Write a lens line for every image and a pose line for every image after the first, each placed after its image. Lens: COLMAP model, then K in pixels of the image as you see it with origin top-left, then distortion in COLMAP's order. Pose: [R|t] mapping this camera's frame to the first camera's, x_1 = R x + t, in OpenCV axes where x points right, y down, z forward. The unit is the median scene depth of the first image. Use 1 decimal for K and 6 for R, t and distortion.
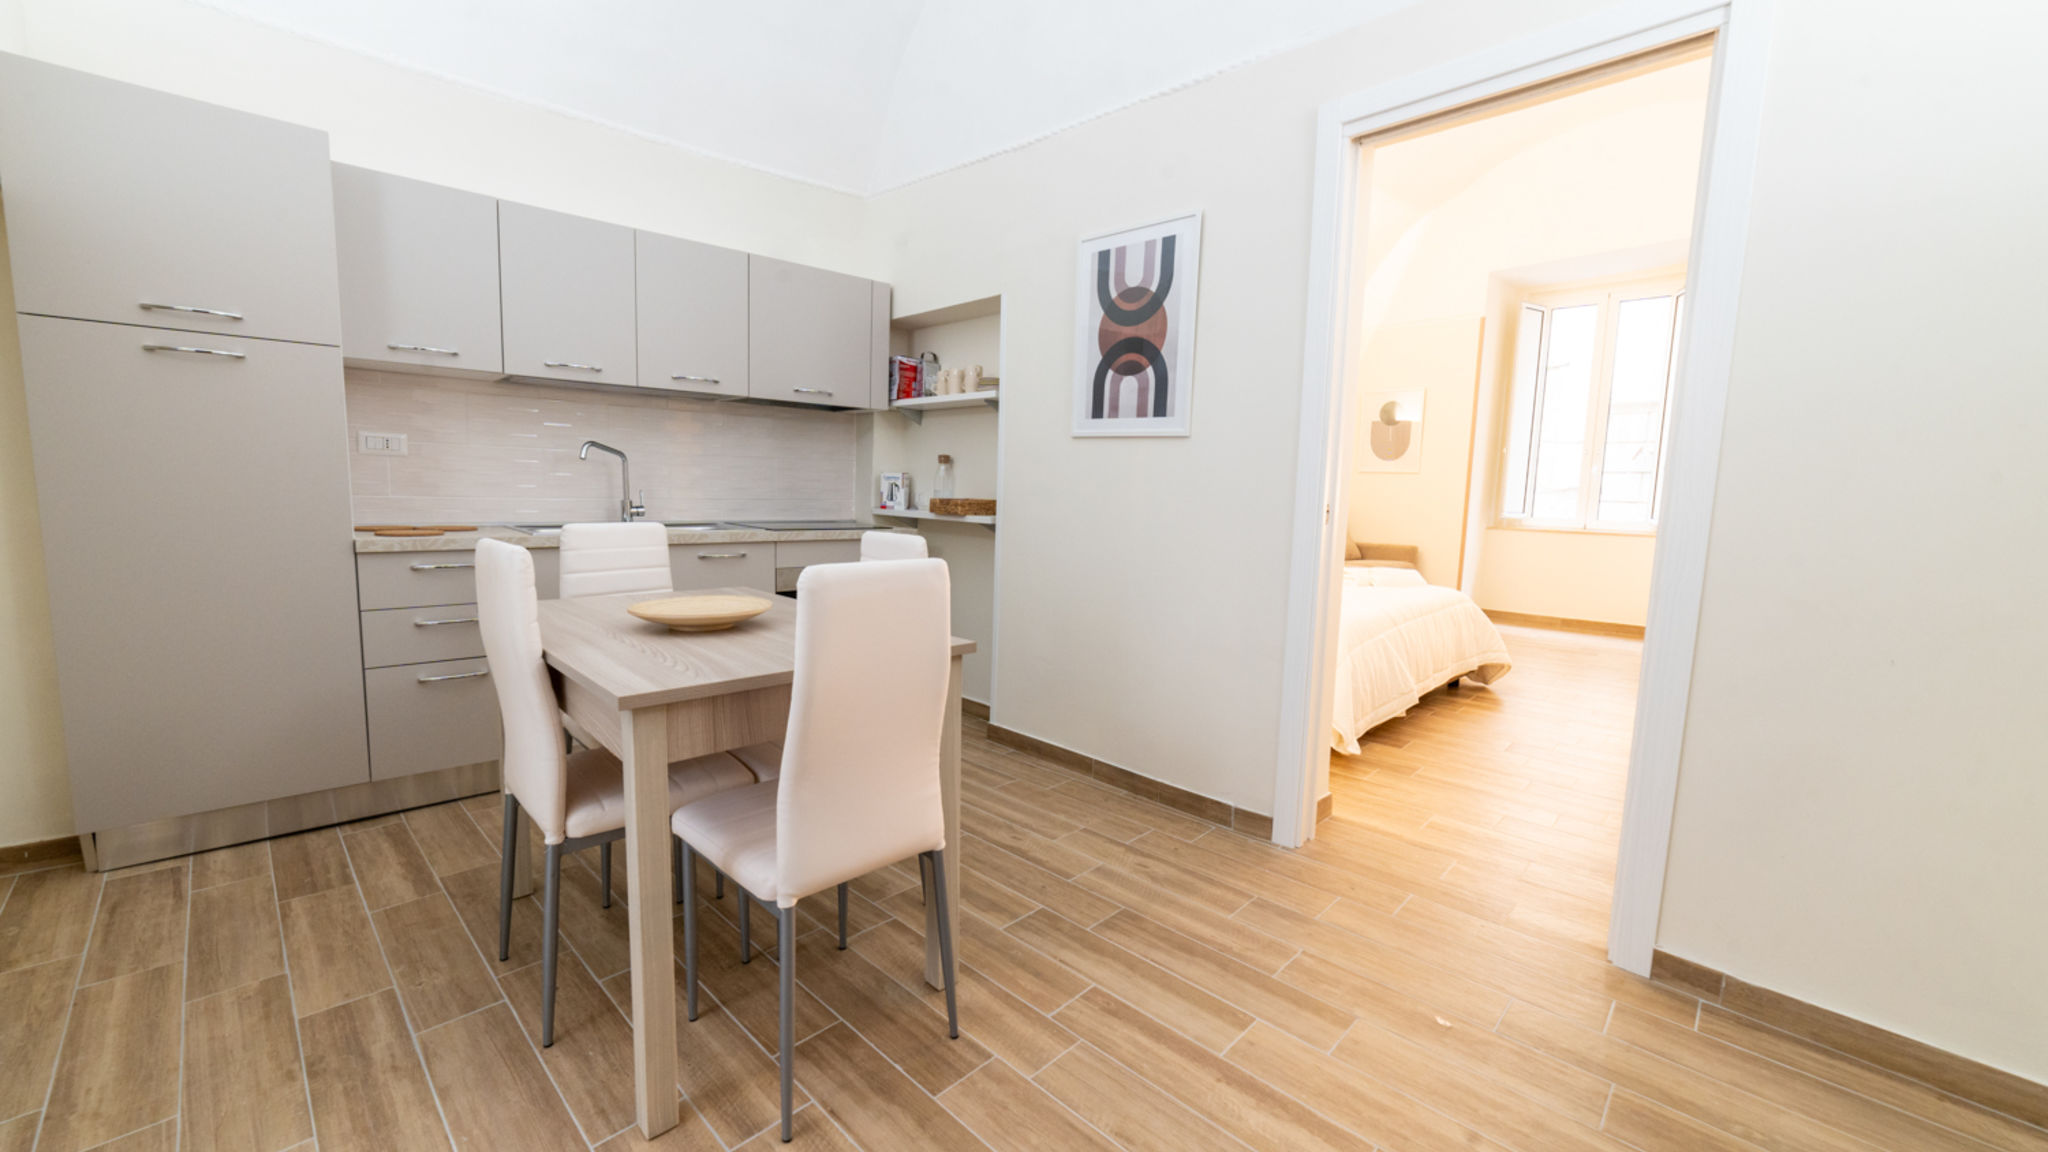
lens RADIAL K [[788.9, 0, 1011.7], [0, 788.9, 570.4], [0, 0, 1]] dist [-0.011203, 0.002231]
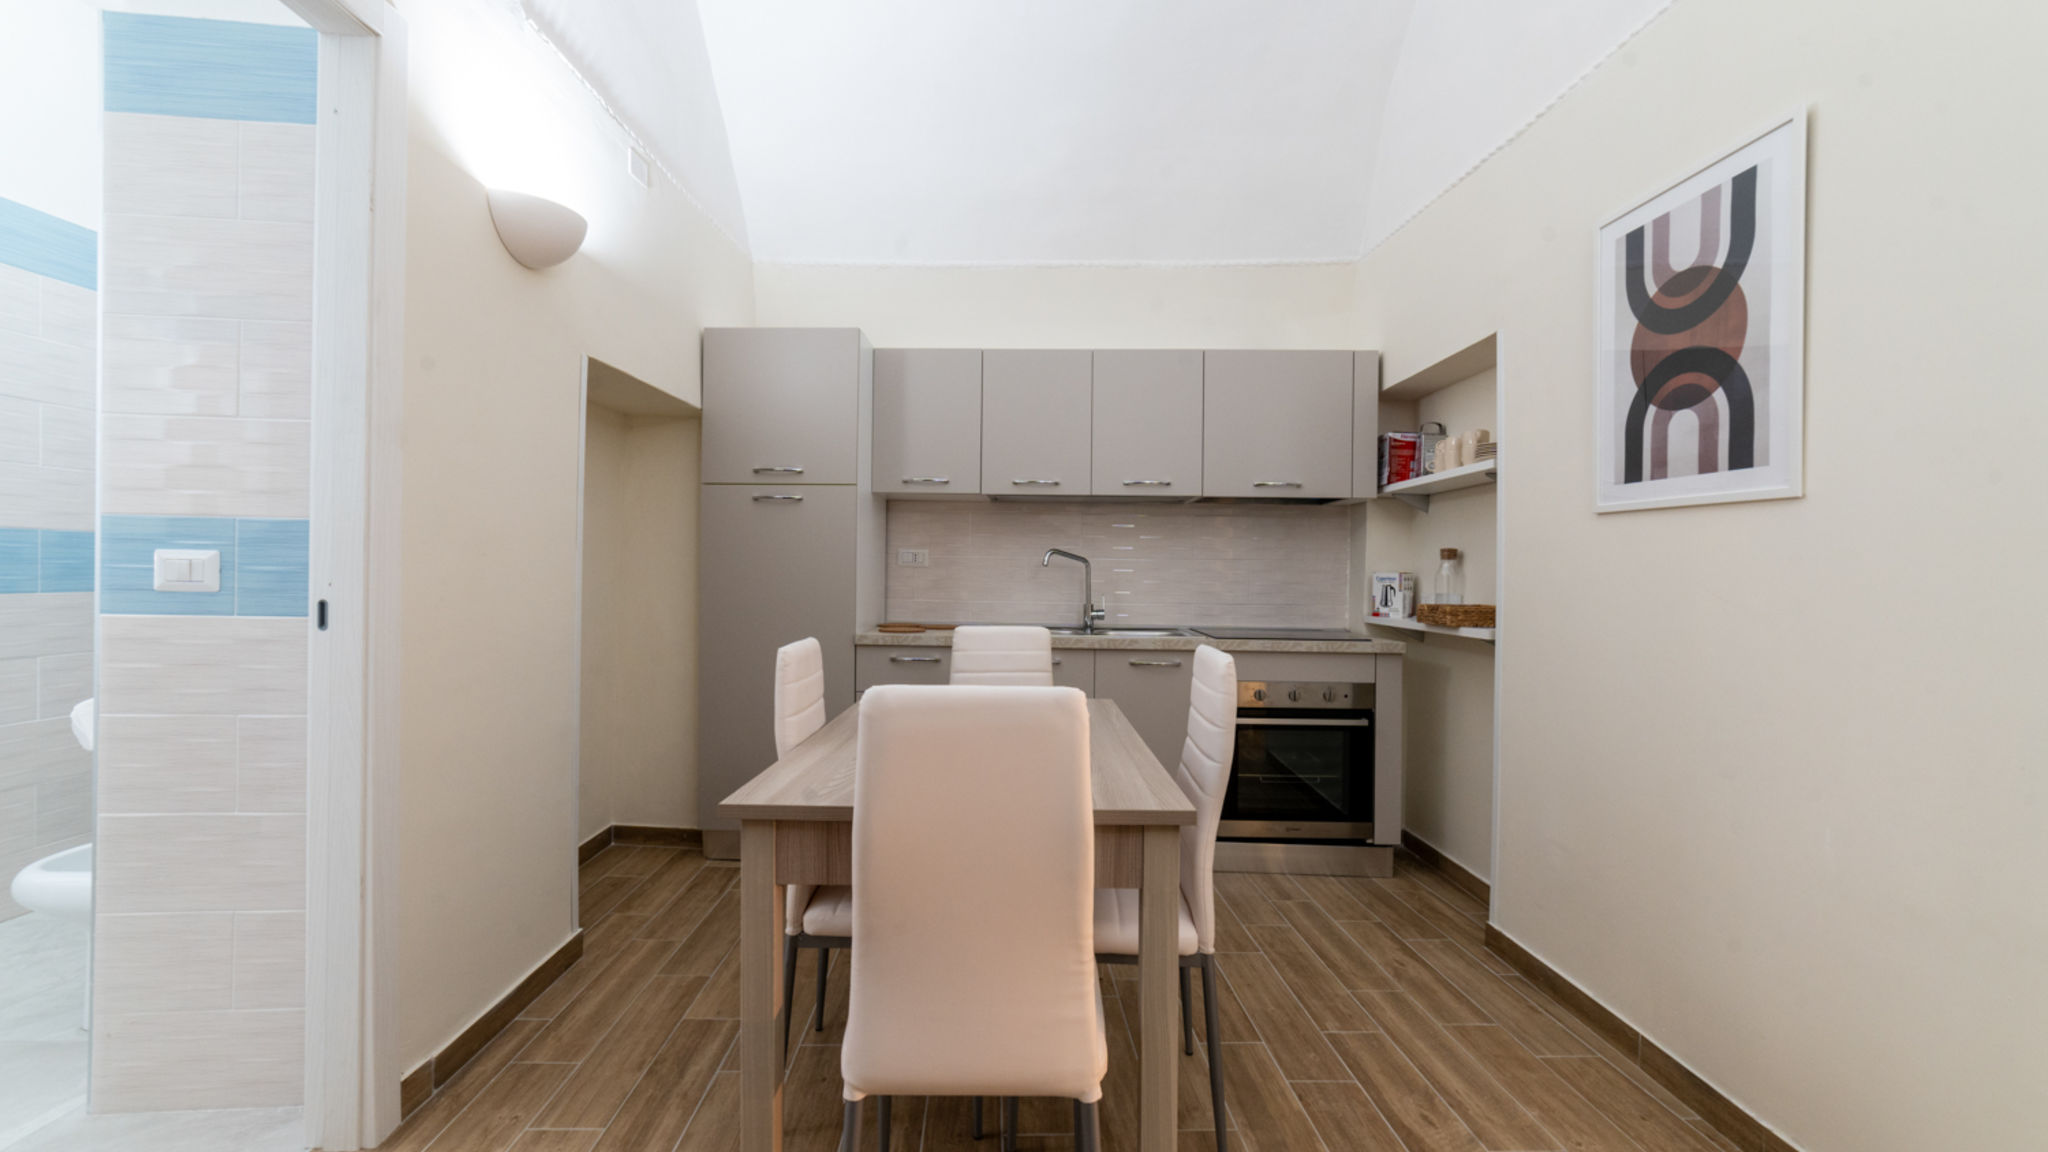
lens RADIAL K [[788.9, 0, 1019.7], [0, 788.9, 575.8], [0, 0, 1]] dist [-0.011203, 0.002231]
pose [[0.724917, -0.018418, -0.688590, 0.189190], [-0.067367, 0.992955, -0.097481, -0.021337], [0.685535, 0.117054, 0.718569, 0.211523]]
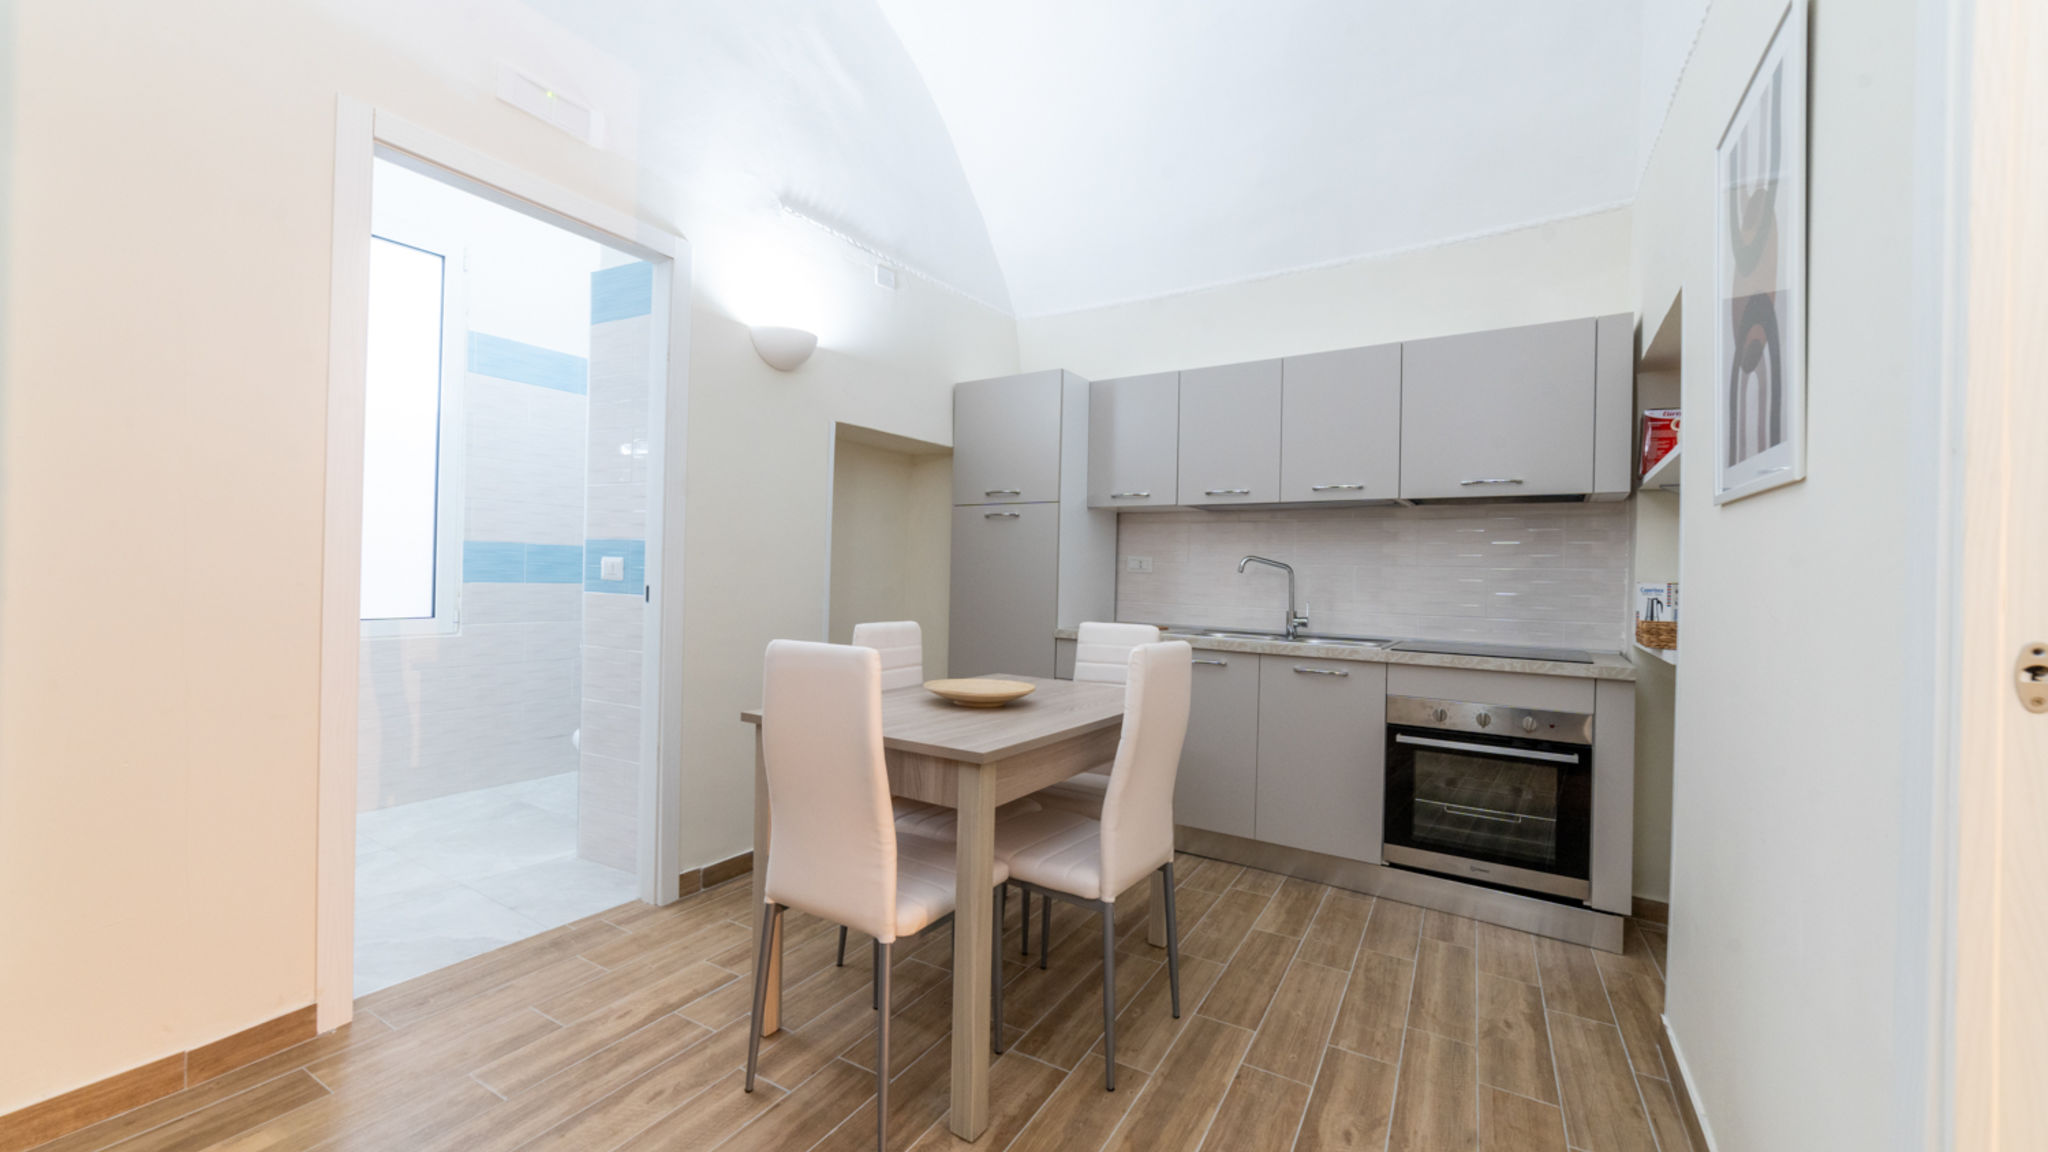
lens RADIAL K [[788.9, 0, 1024.8], [0, 788.9, 579.3], [0, 0, 1]] dist [-0.011203, 0.002231]
pose [[0.256629, -0.018532, -0.966332, 0.490318], [-0.123479, 0.990995, -0.051797, -0.038711], [0.958590, 0.132614, 0.252029, 0.457594]]
